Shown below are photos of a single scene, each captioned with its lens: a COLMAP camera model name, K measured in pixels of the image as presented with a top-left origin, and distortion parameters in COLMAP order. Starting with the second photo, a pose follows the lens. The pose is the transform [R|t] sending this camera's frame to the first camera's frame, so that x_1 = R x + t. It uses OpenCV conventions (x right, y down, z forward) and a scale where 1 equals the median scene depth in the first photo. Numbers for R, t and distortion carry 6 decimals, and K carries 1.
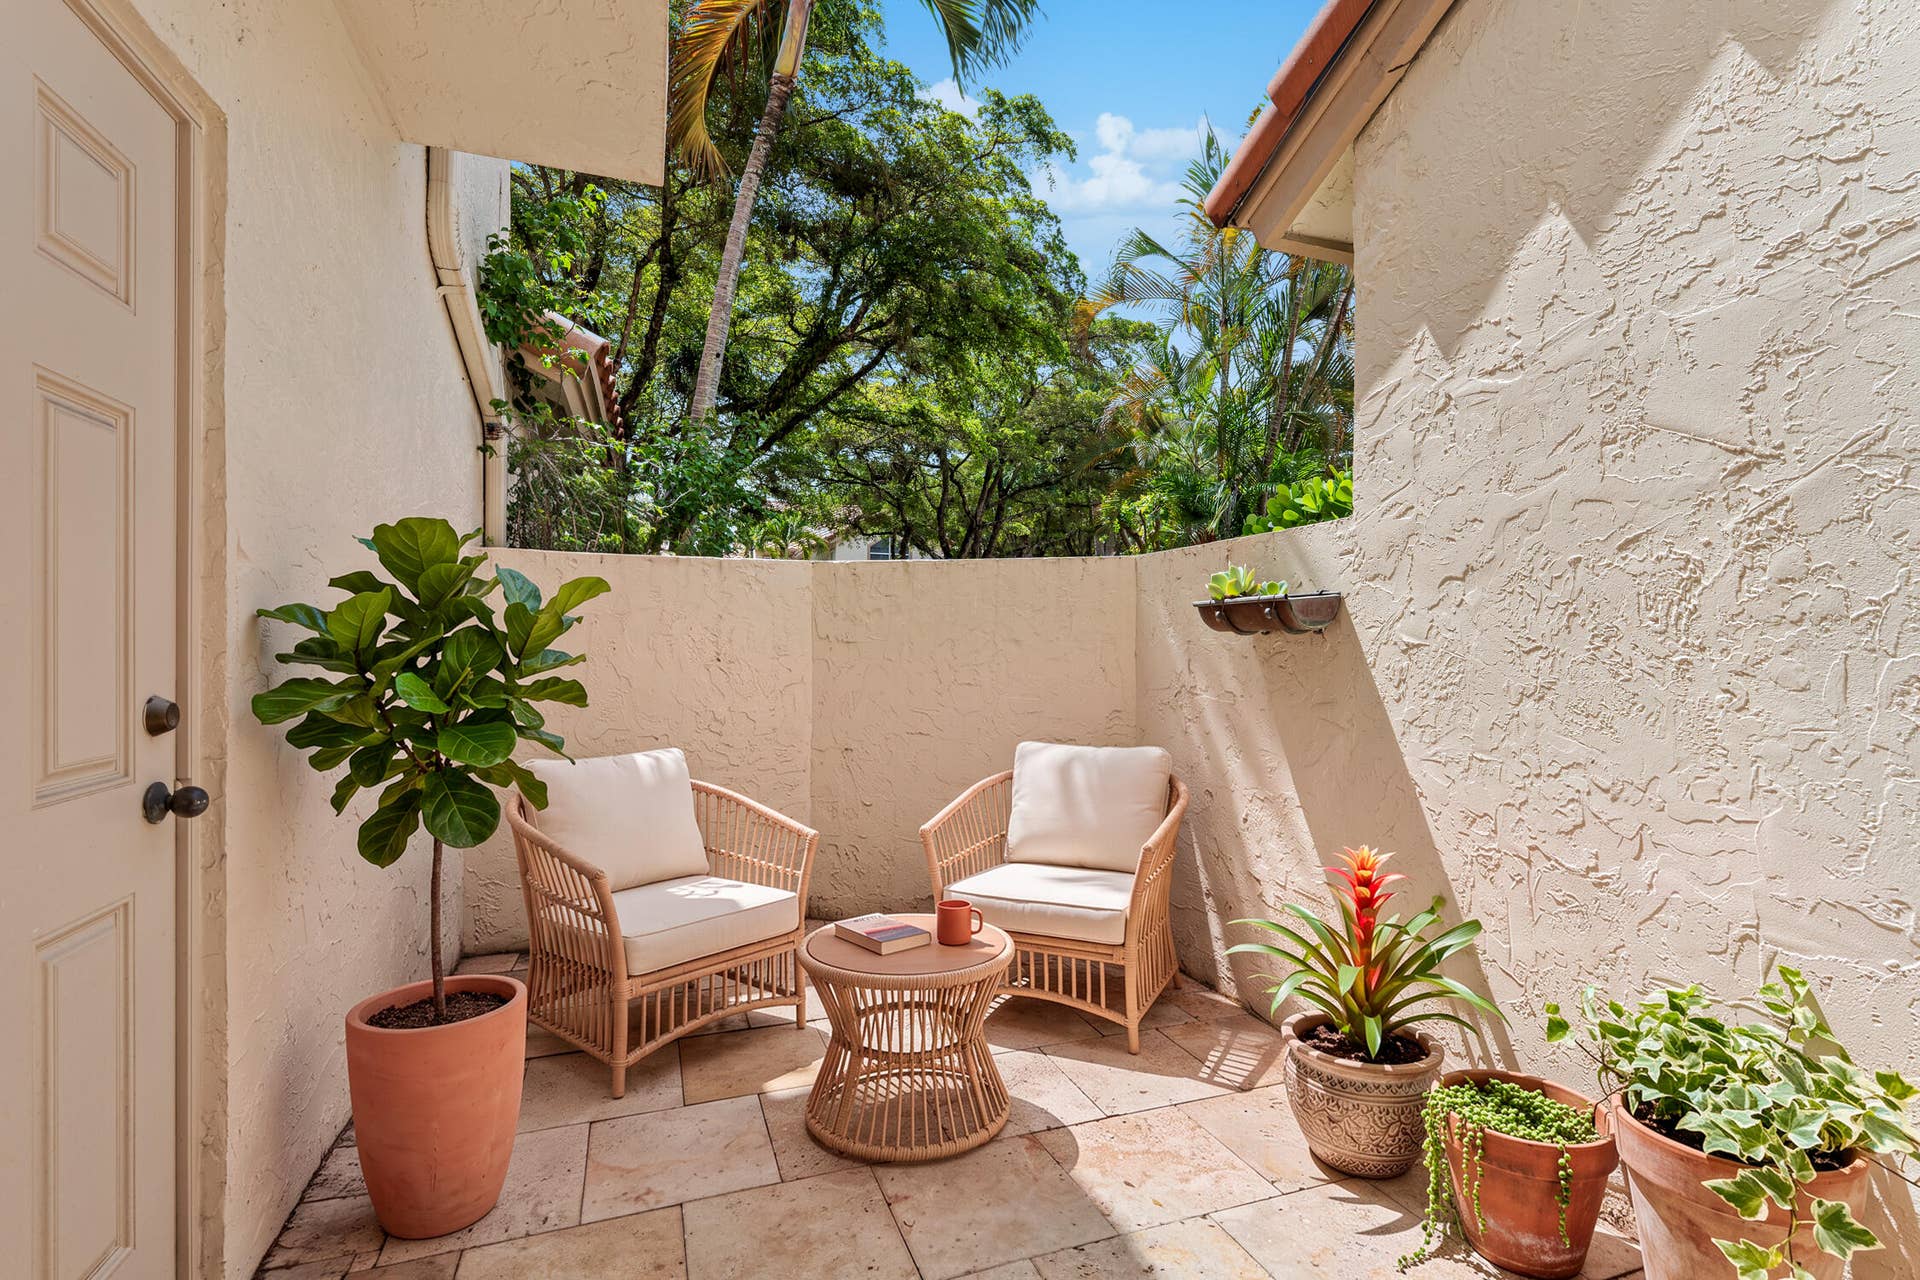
lens RADIAL K [[875.3, 0, 960.1], [0, 875.3, 640.3], [0, 0, 1]] dist [-0.001216, -0.000064]
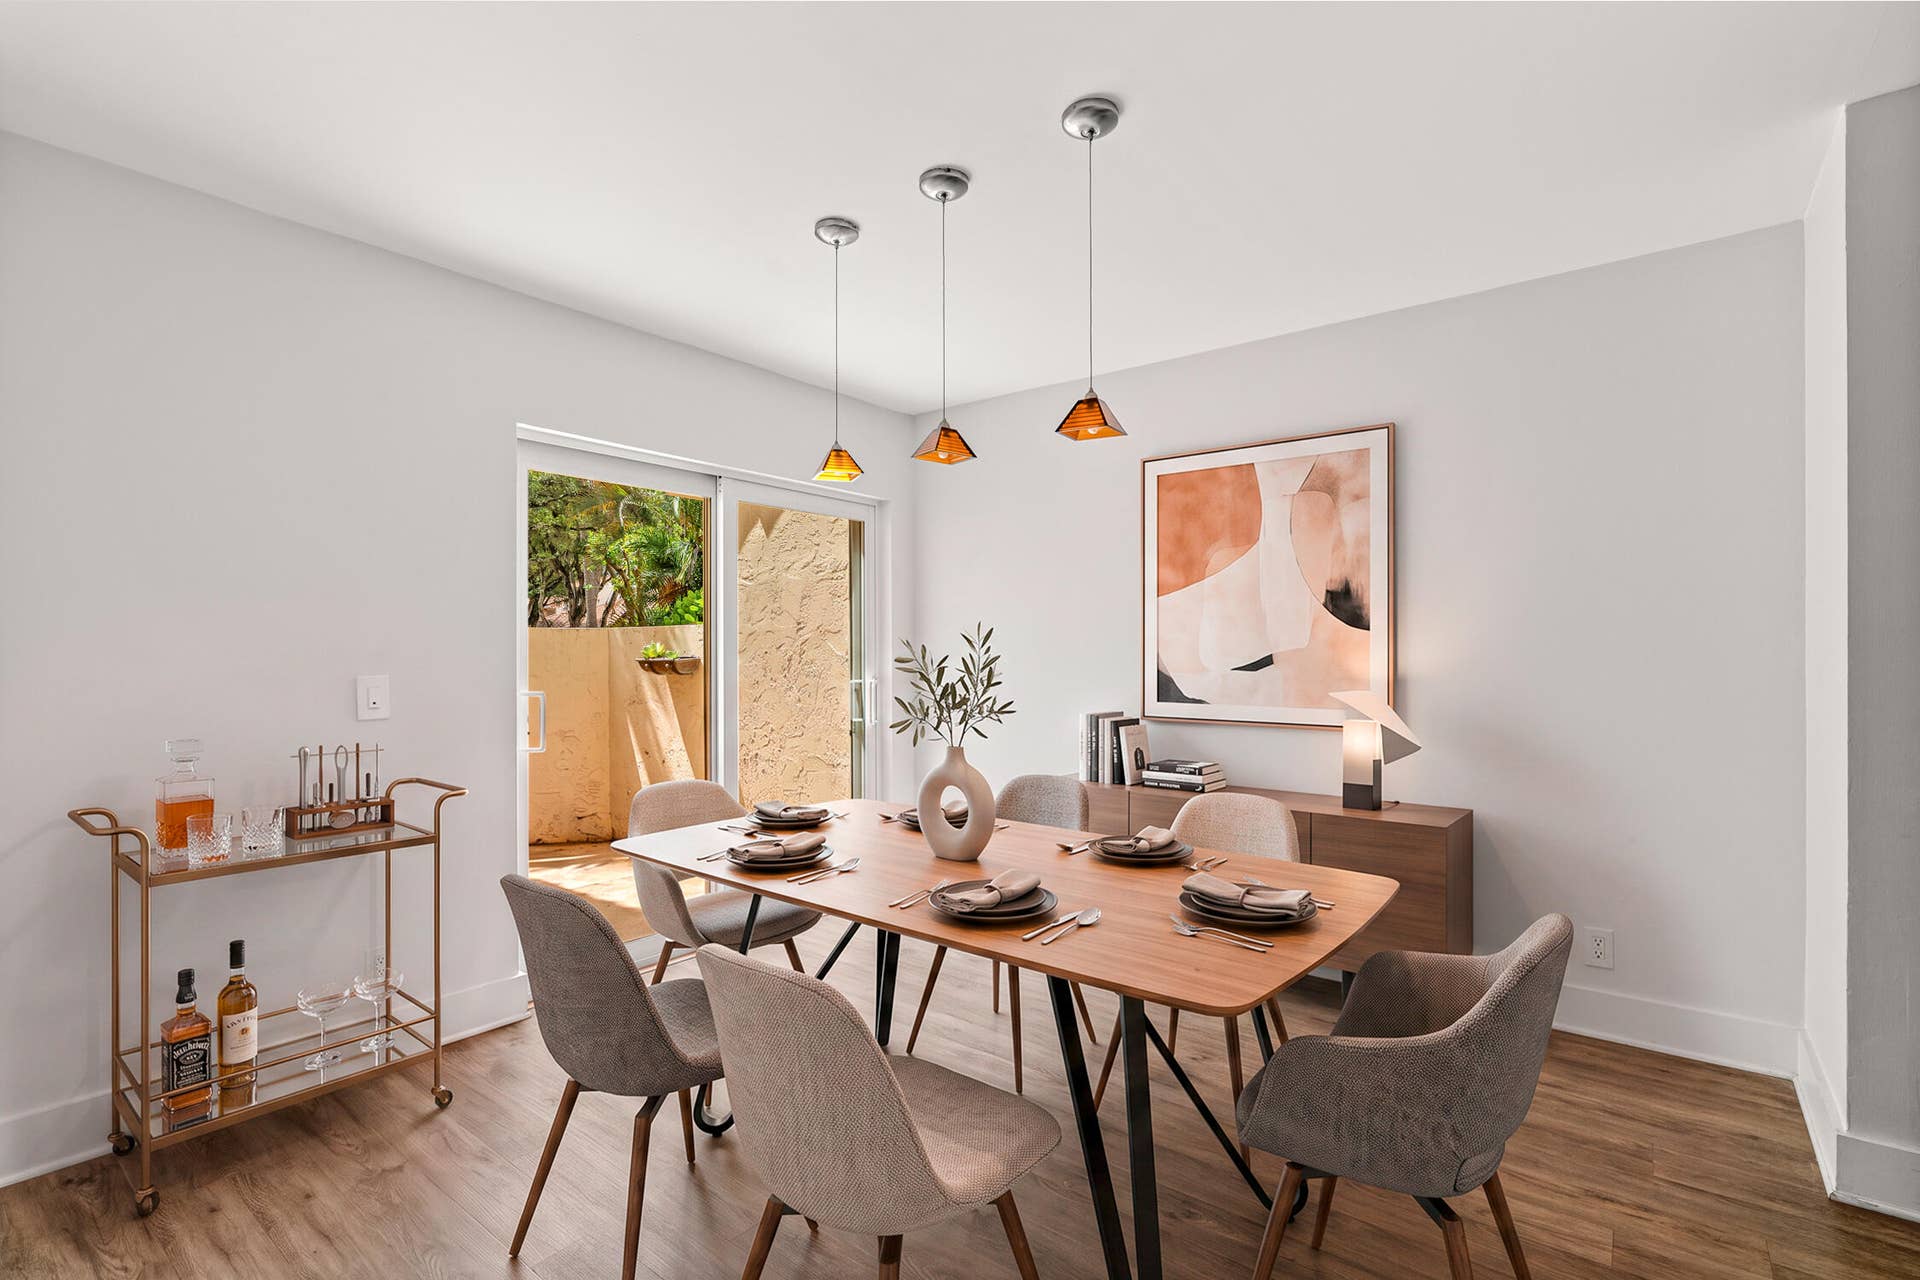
lens RADIAL K [[875.3, 0, 961.5], [0, 875.3, 649.5], [0, 0, 1]] dist [-0.001216, -0.000064]
pose [[0.845968, 0.009214, 0.533153, -0.183006], [-0.007085, 0.999957, -0.006041, -0.057966], [-0.533186, 0.001333, 0.845997, -1.151328]]
